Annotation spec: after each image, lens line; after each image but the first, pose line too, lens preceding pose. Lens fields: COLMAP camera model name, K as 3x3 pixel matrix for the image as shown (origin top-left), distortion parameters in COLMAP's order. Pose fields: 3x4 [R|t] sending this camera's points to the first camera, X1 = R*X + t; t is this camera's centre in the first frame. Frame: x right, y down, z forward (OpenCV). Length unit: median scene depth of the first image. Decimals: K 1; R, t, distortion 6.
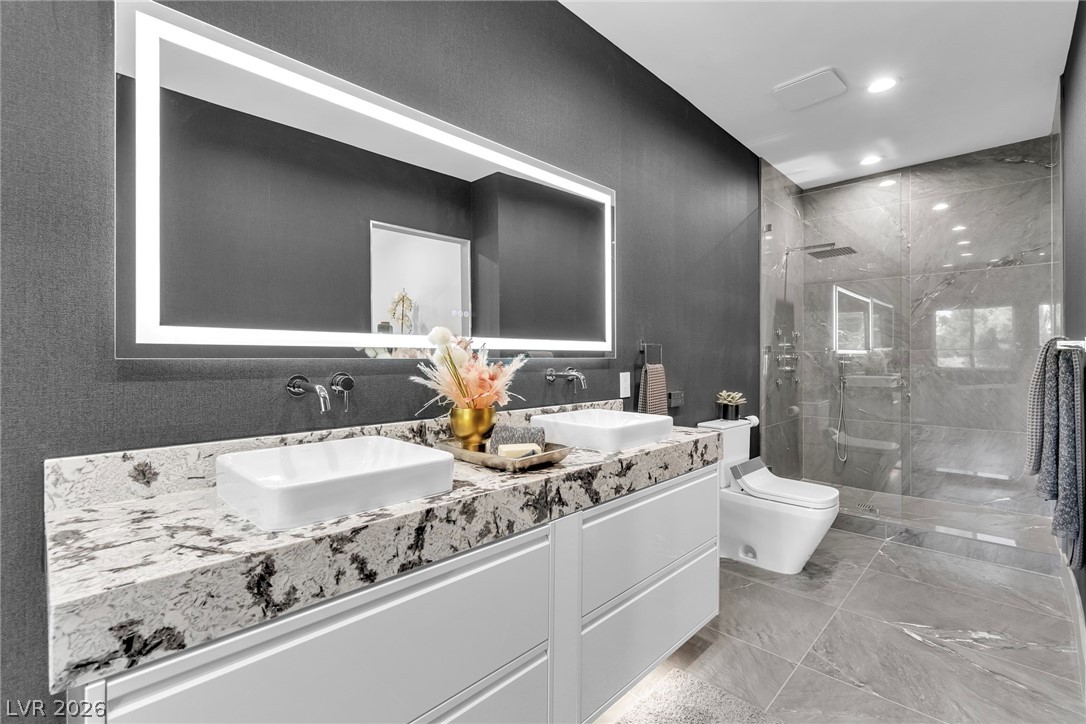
lens RADIAL K [[483.3, 0, 549.6], [0, 483.3, 353.3], [0, 0, 1]] dist [0.000158, -0.000187]
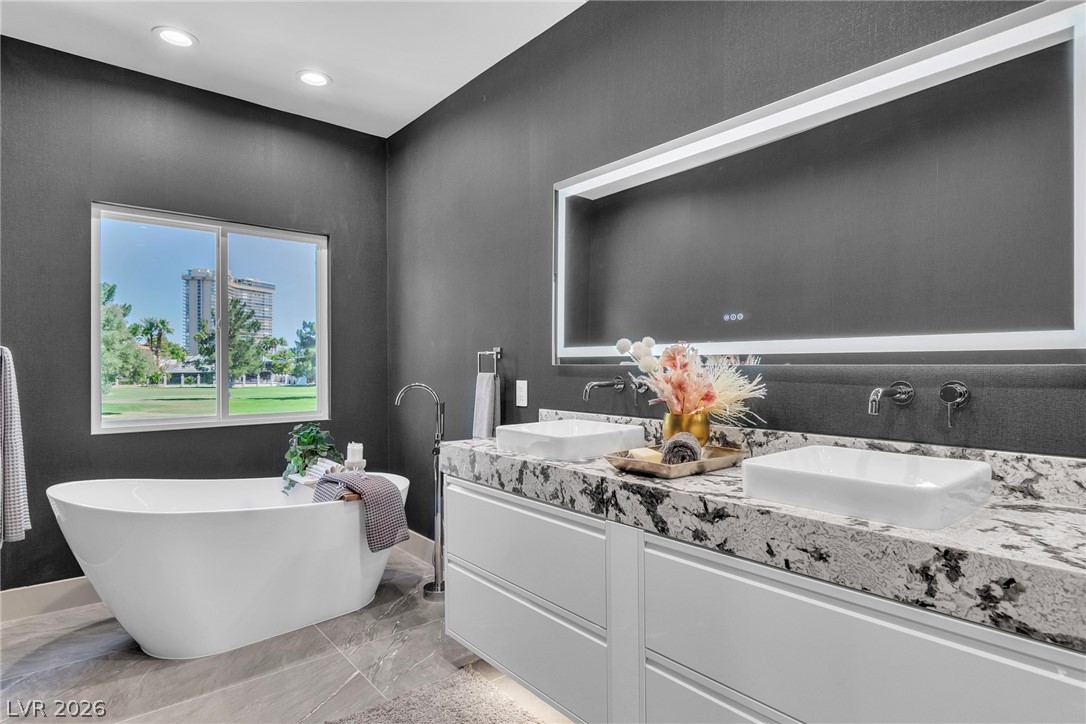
lens RADIAL K [[577.8, 0, 547.5], [0, 577.8, 364.9], [0, 0, 1]] dist [0.000373, -0.000099]
pose [[-0.104075, 0.001105, -0.994569, 1.251219], [0.008718, 0.999962, 0.000199, 0.010604], [0.994531, -0.008650, -0.104081, 0.995706]]
